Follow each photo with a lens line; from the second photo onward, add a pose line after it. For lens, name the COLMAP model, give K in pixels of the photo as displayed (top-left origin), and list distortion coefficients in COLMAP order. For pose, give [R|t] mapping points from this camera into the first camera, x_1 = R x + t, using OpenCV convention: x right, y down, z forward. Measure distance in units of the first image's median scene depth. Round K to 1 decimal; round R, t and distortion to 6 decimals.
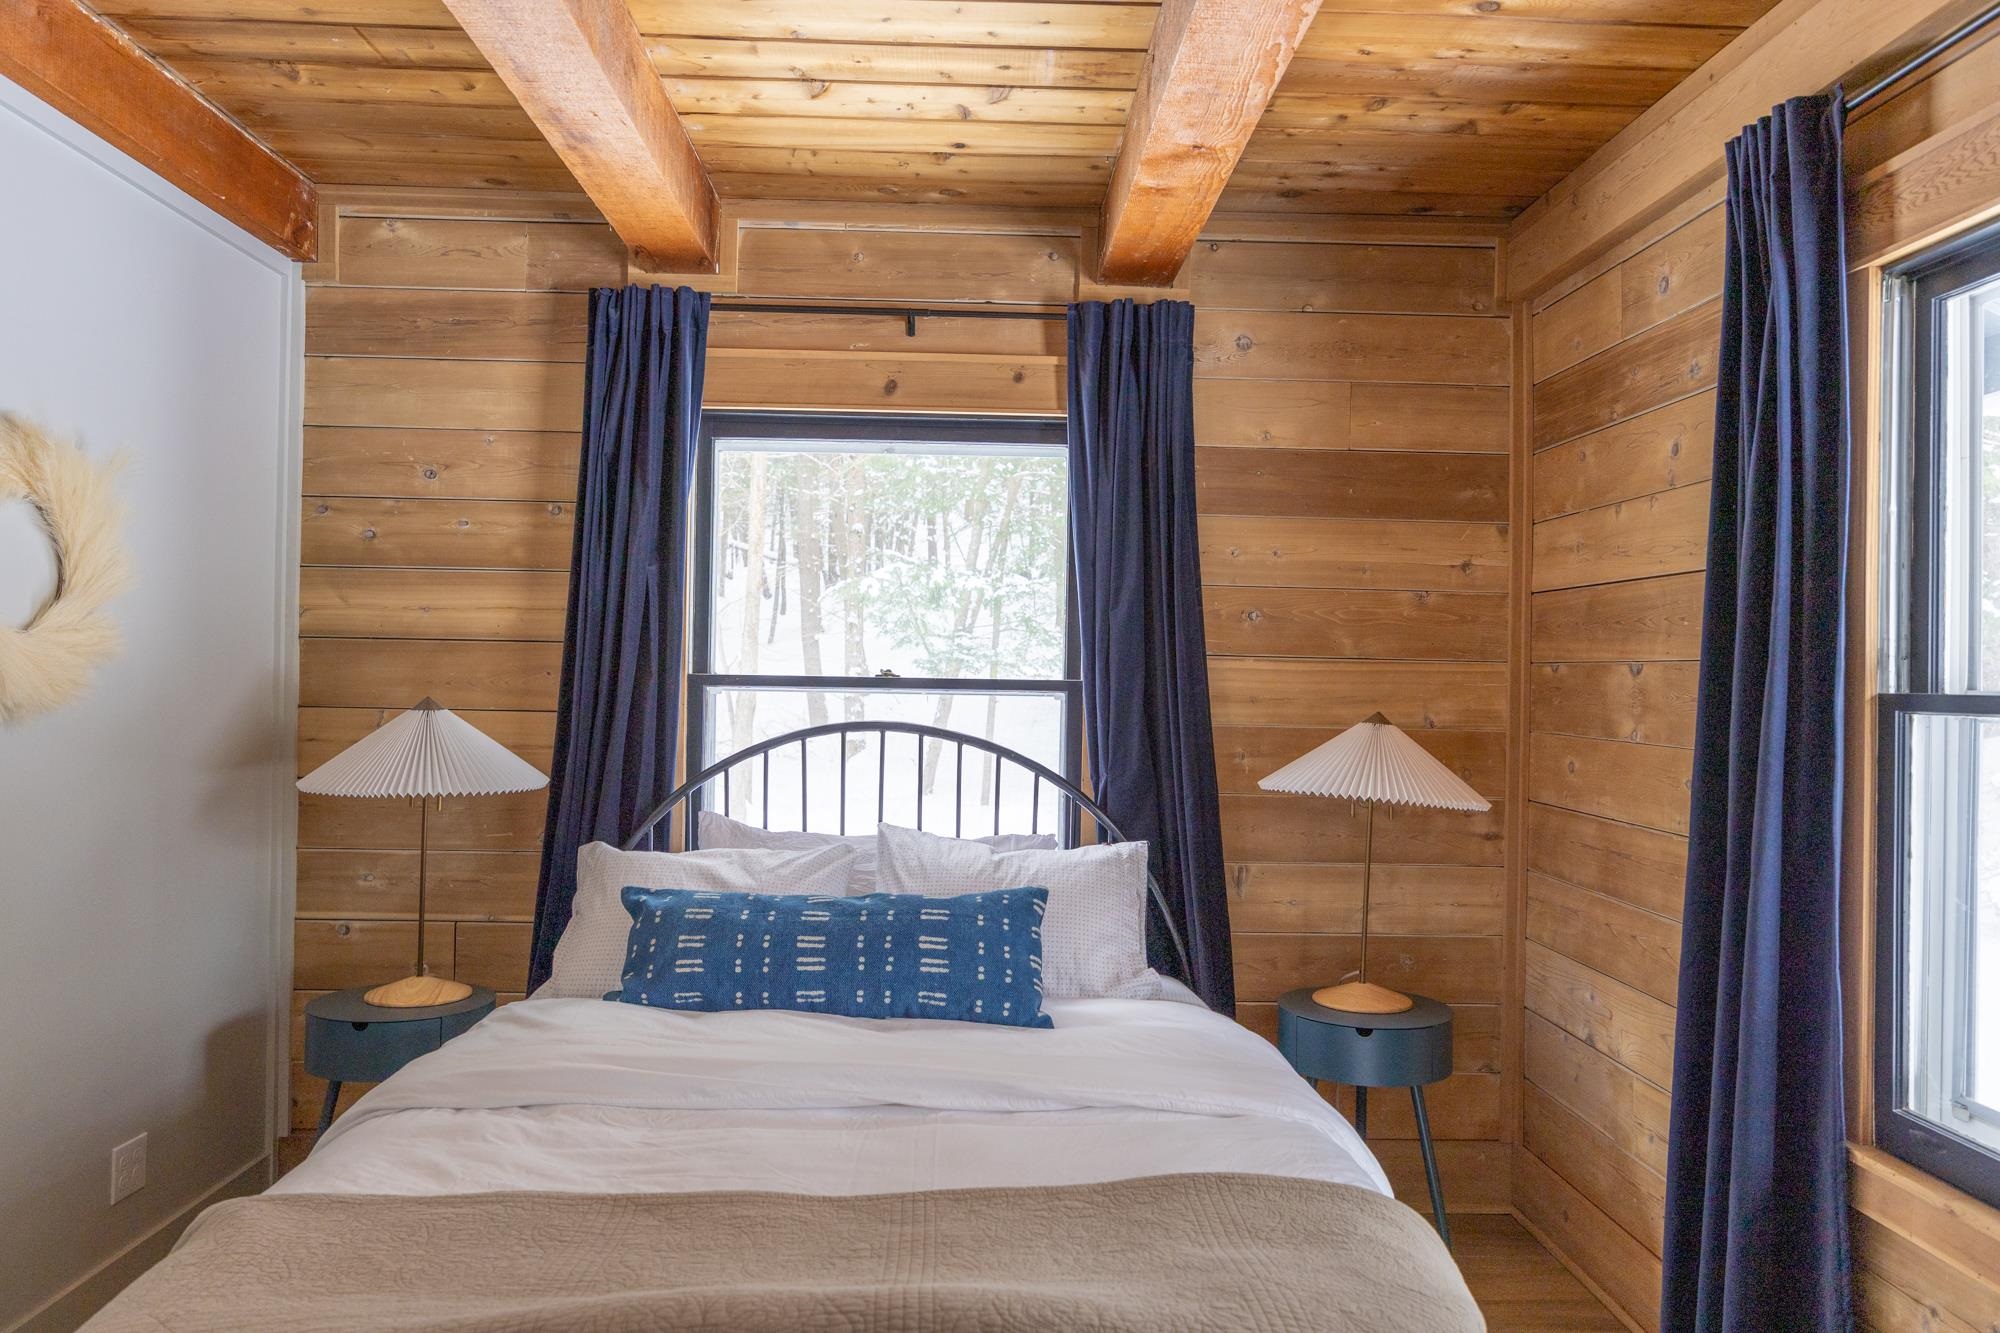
lens RADIAL K [[1381.1, 0, 1000.0], [0, 1381.1, 666.5], [0, 0, 1]] dist [-0.000426, -0.002431]
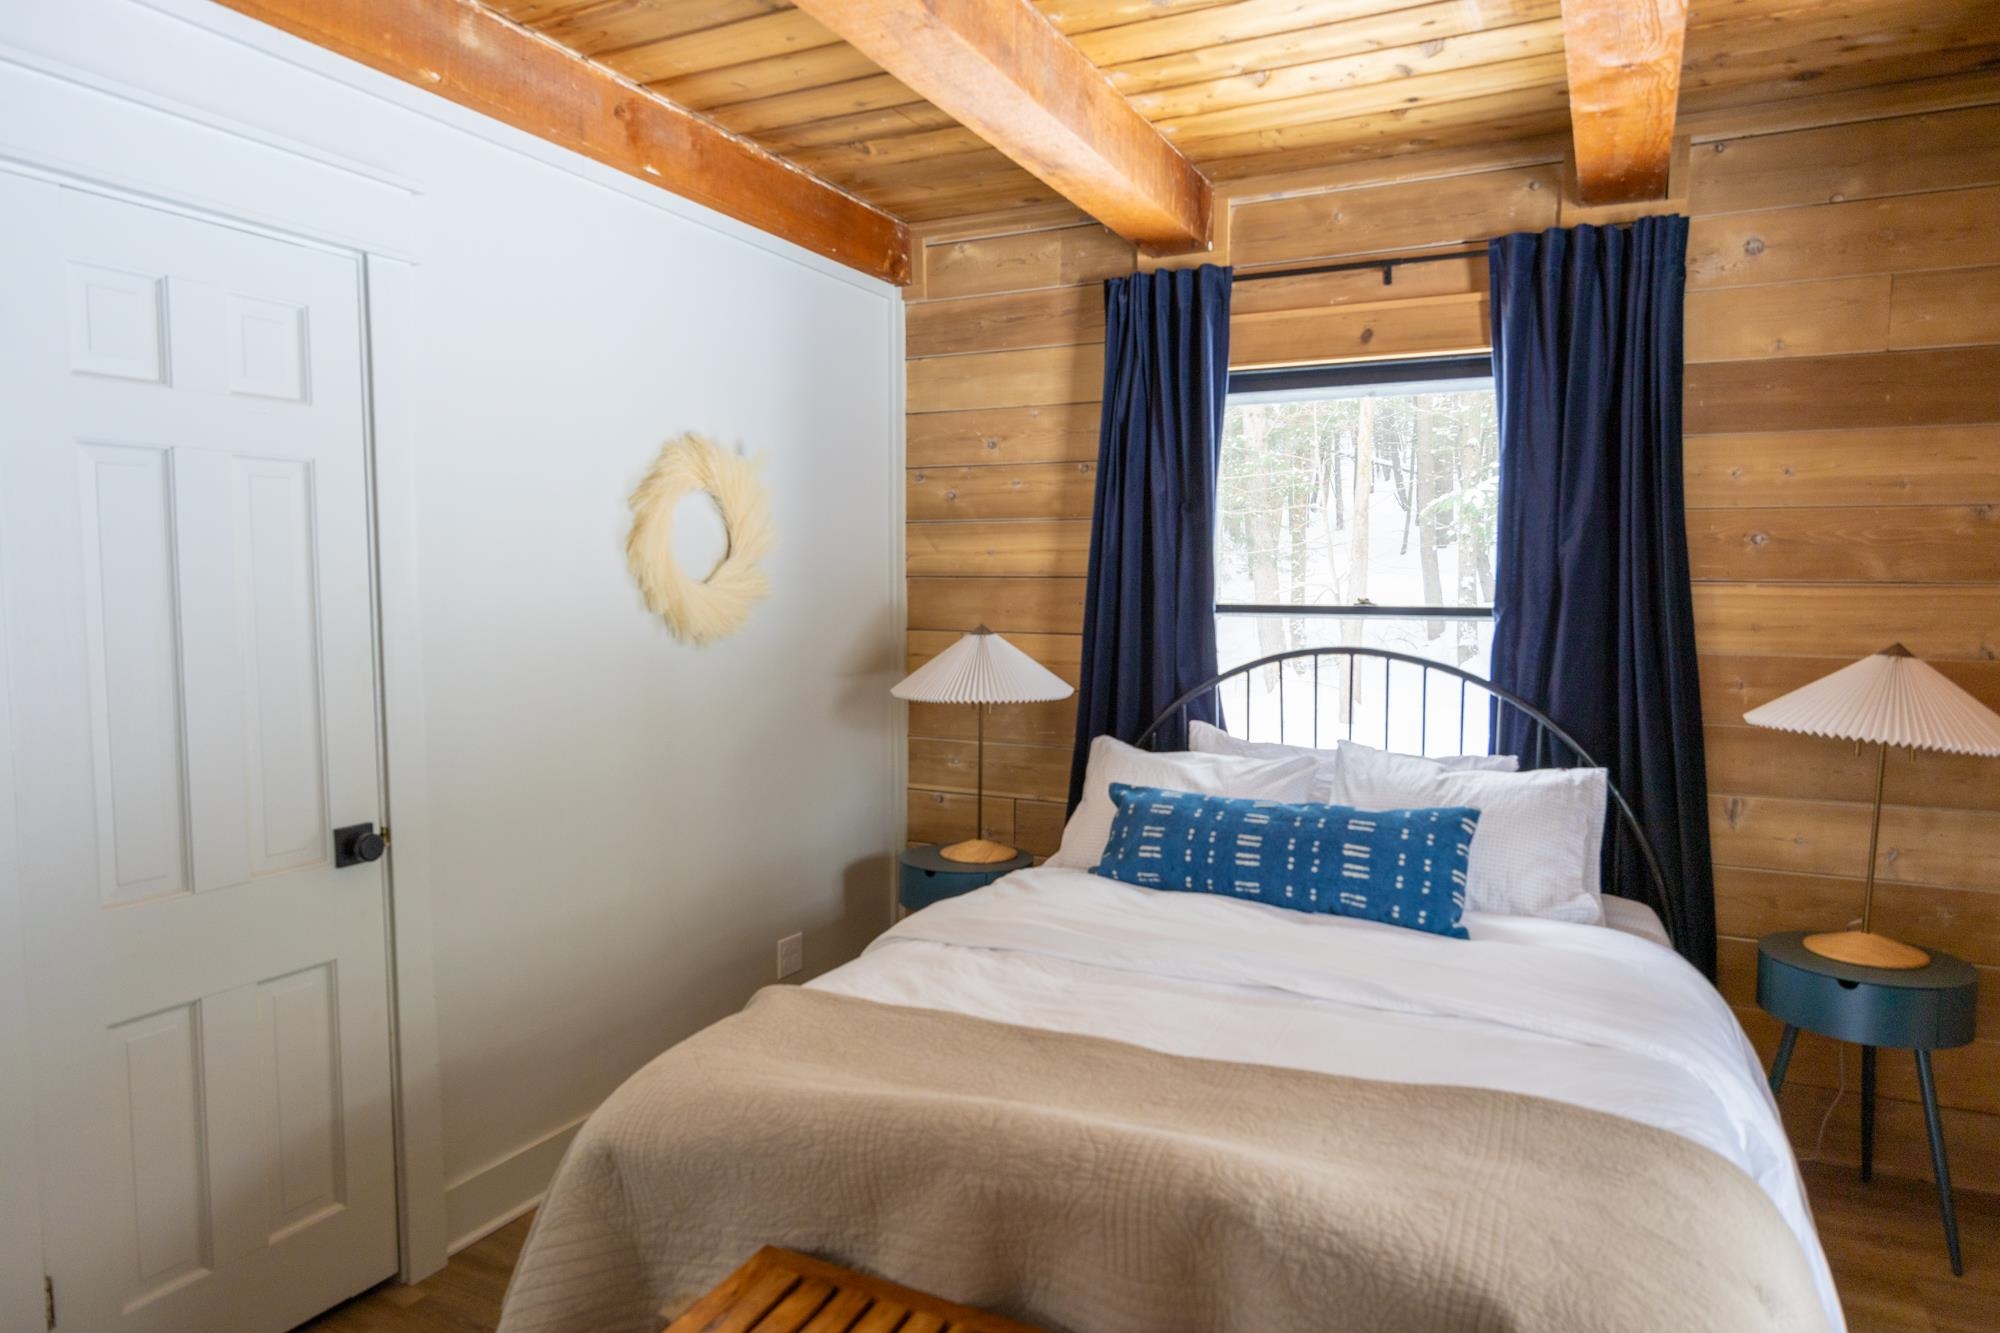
lens RADIAL K [[1241.0, 0, 1000.0], [0, 1241.0, 666.5], [0, 0, 1]] dist [-0.003594, 0.005127]
pose [[0.880178, 0.019650, -0.474237, 0.140931], [0.016269, 0.997307, 0.071519, -0.020142], [0.474365, -0.070664, 0.877488, -0.002594]]
